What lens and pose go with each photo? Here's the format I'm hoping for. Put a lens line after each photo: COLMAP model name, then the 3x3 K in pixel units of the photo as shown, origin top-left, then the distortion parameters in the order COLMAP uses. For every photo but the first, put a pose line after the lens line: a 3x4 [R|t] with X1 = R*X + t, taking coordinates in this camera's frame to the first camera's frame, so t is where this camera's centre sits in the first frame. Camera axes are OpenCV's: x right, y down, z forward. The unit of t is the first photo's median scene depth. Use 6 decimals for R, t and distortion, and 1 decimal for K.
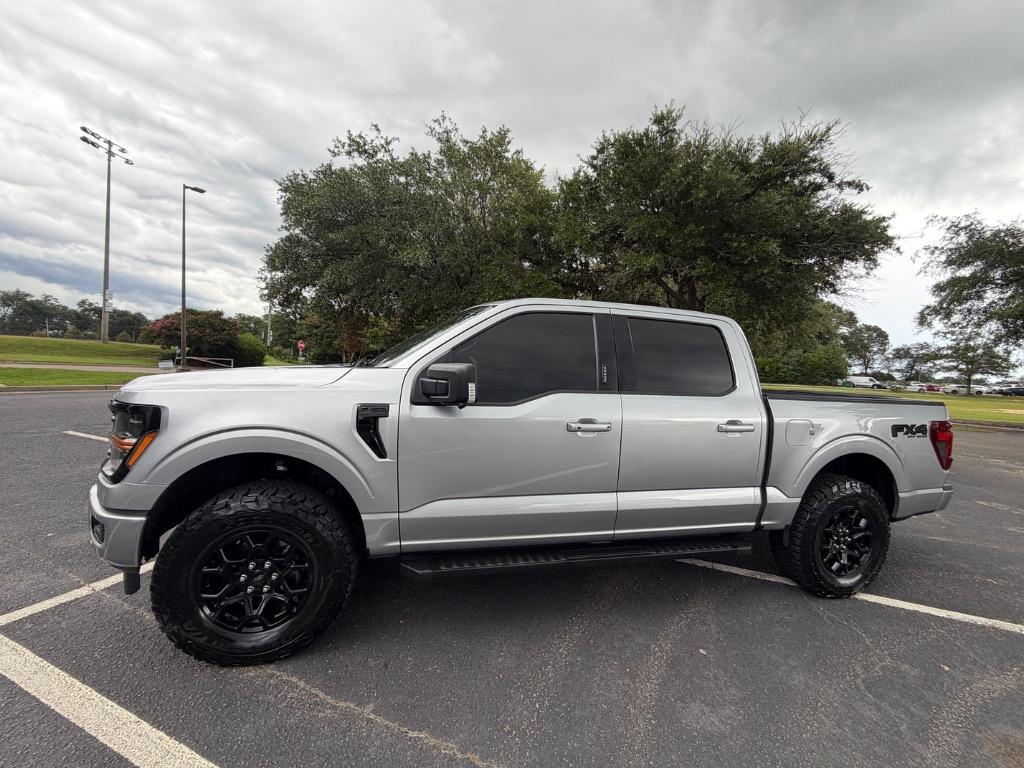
lens RADIAL K [[409.3, 0, 517.4], [0, 409.3, 392.4], [0, 0, 1]] dist [0.005941, -0.000283]
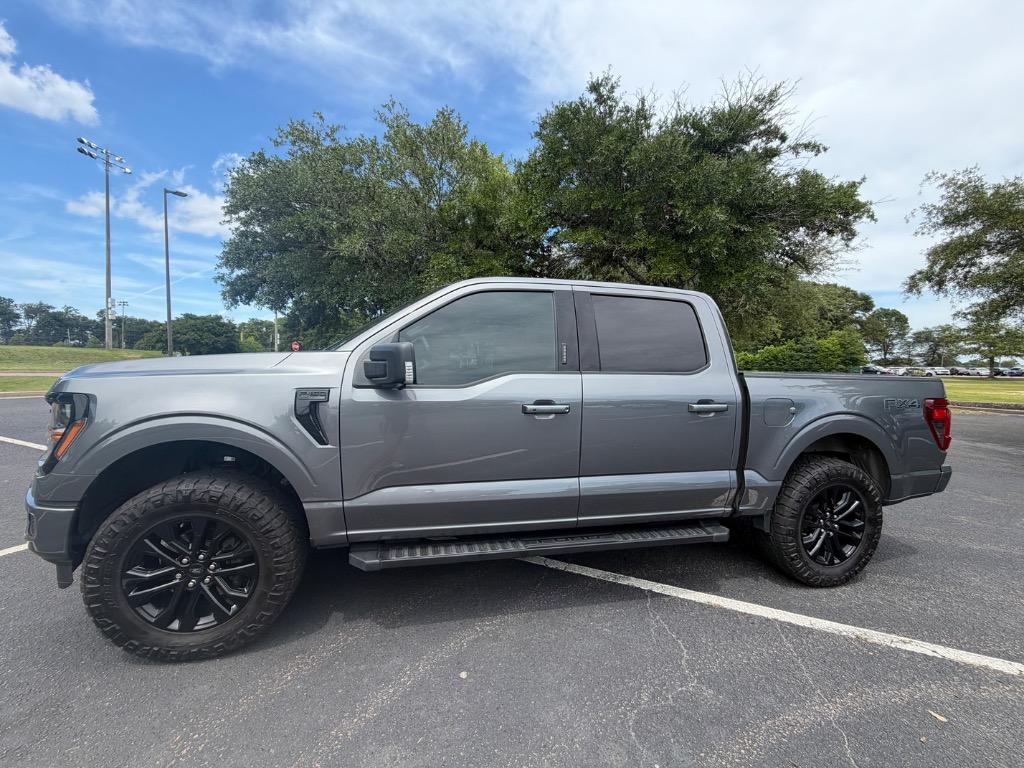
lens RADIAL K [[409.3, 0, 517.8], [0, 409.3, 382.5], [0, 0, 1]] dist [0.005941, -0.000283]
pose [[0.999082, -0.028221, -0.032238, 0.140138], [0.027651, 0.999456, -0.017987, 0.036072], [0.032728, 0.017079, 0.999318, 0.030943]]
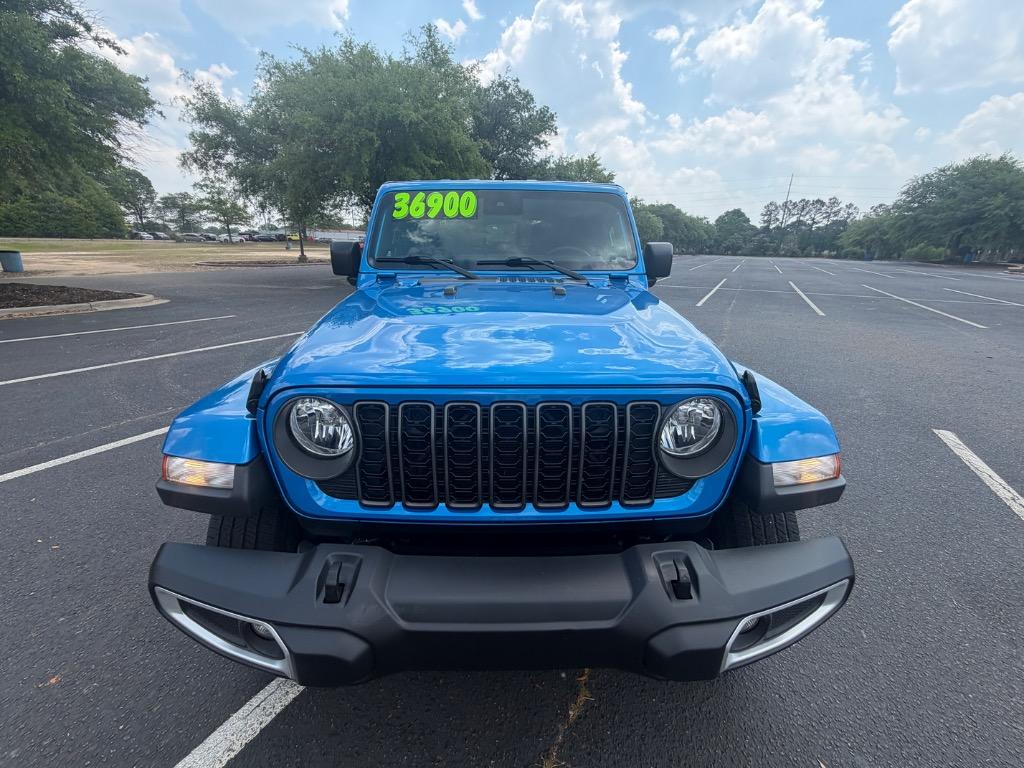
lens RADIAL K [[409.3, 0, 502.3], [0, 409.3, 383.5], [0, 0, 1]] dist [0.005941, -0.000283]
pose [[0.178643, -0.358978, 0.916090, -0.315098], [0.047867, 0.933136, 0.356323, 0.006490], [-0.982749, -0.019805, 0.183882, -0.242486]]
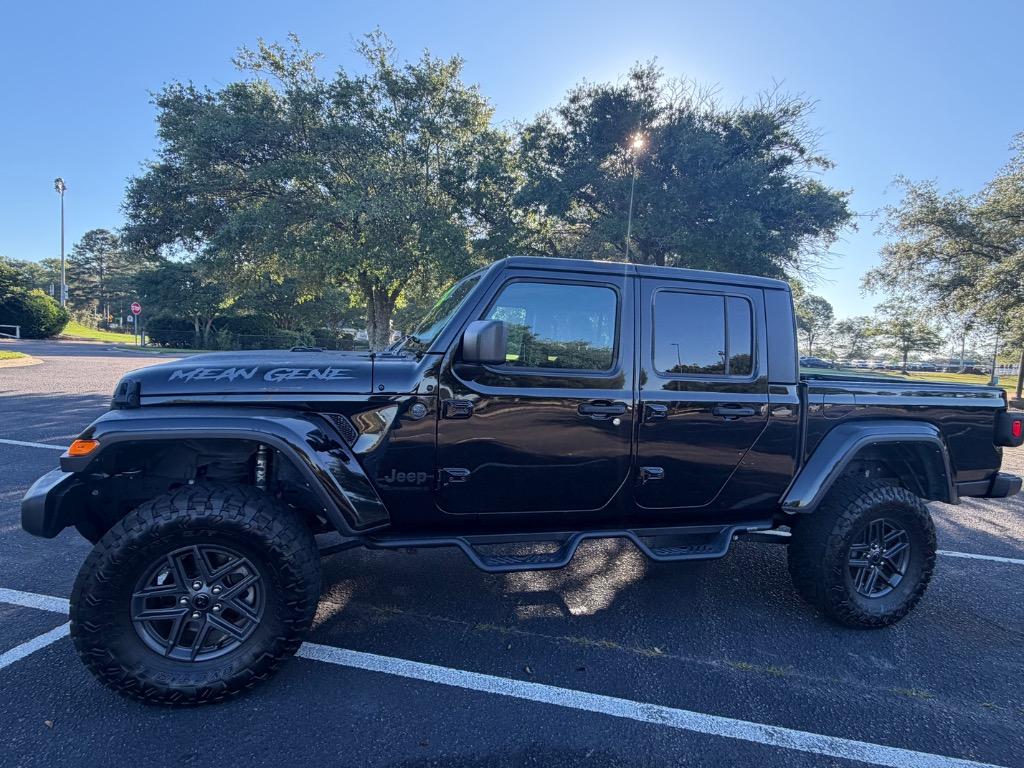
lens RADIAL K [[522.1, 0, 518.4], [0, 522.1, 387.4], [0, 0, 1]] dist [0.004064, -0.001056]
pose [[0.980814, -0.008955, 0.194738, -0.130258], [0.003116, 0.999537, 0.030269, -0.001251], [-0.194919, -0.029081, 0.980388, -0.096459]]
